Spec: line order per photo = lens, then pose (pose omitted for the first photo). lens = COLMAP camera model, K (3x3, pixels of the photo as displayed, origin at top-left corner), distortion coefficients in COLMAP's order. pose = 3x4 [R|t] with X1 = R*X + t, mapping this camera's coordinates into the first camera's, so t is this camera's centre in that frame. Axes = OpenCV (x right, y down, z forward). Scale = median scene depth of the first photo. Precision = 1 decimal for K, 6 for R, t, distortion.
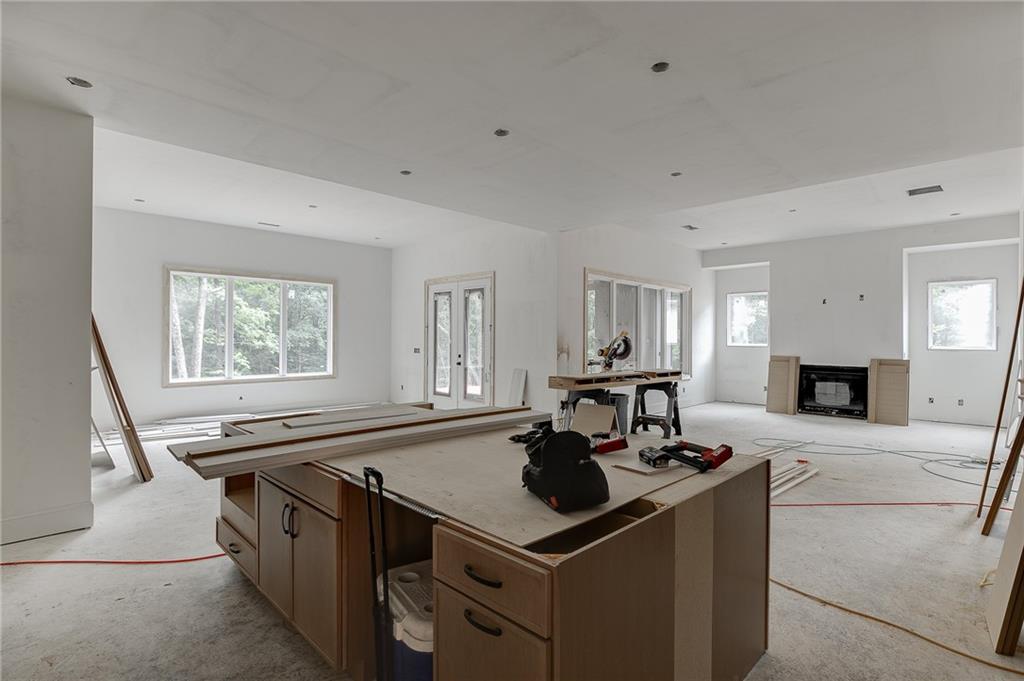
lens RADIAL K [[523.0, 0, 508.9], [0, 523.0, 334.6], [0, 0, 1]] dist [-0.007052, -0.001676]
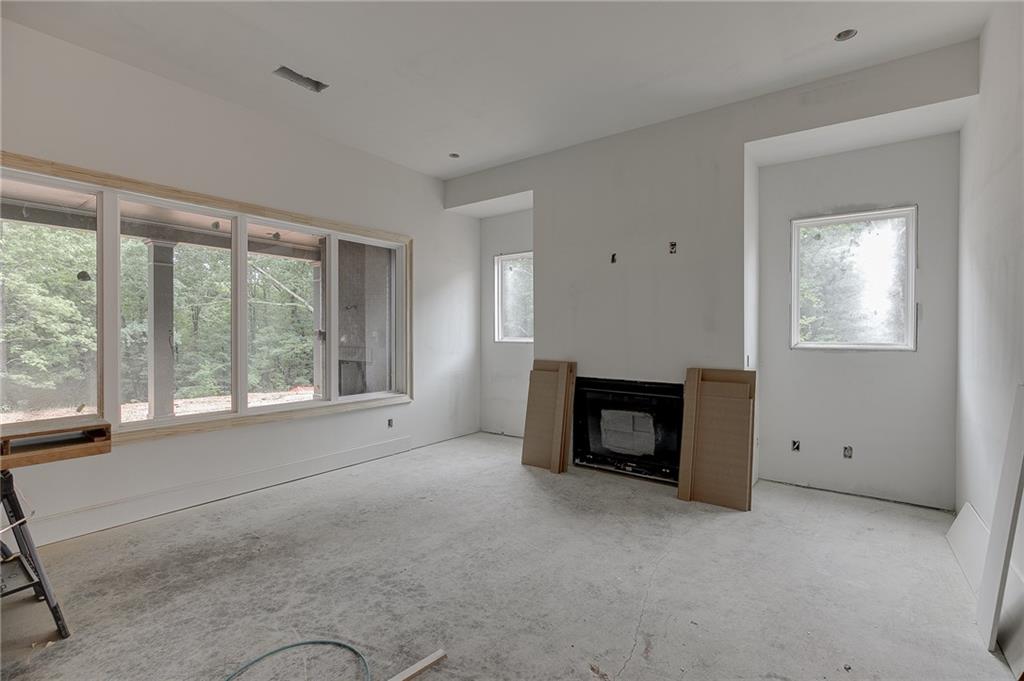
lens RADIAL K [[463.4, 0, 531.8], [0, 463.4, 337.6], [0, 0, 1]] dist [-0.004922, 0.001438]
pose [[0.989380, -0.007524, 0.145158, 0.471145], [0.004496, 0.999766, 0.021181, 0.006867], [-0.145283, -0.020304, 0.989182, 0.566867]]
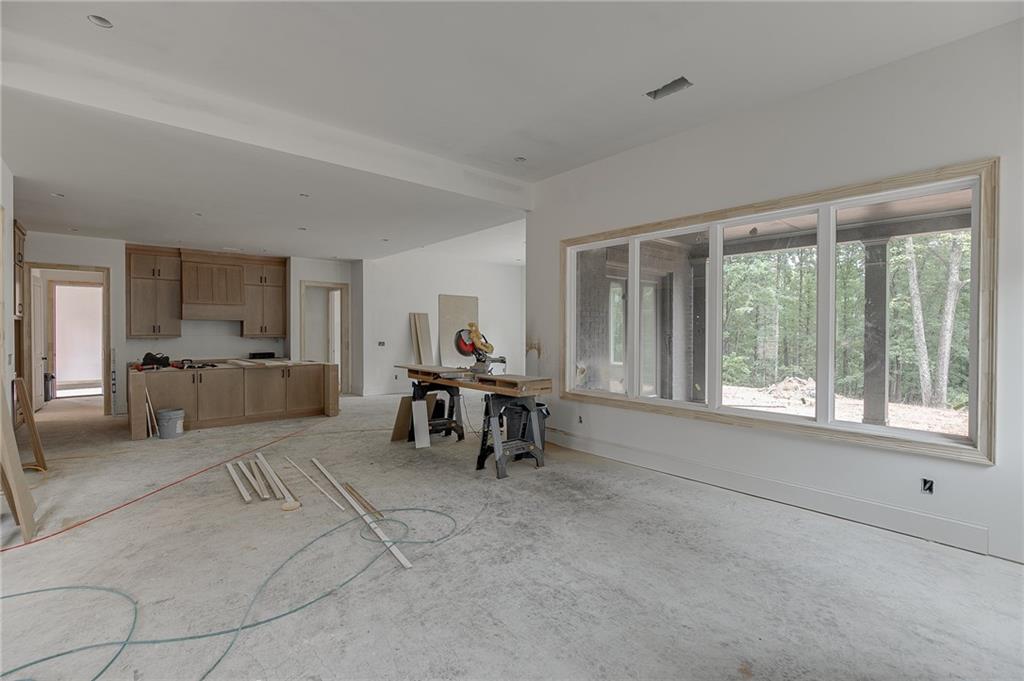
lens RADIAL K [[463.4, 0, 502.9], [0, 463.4, 338.4], [0, 0, 1]] dist [-0.004922, 0.001438]
pose [[-0.101202, 0.005239, -0.994852, 0.745977], [0.004852, 0.999977, 0.004772, 0.011421], [0.994854, -0.004344, -0.101225, 0.872612]]
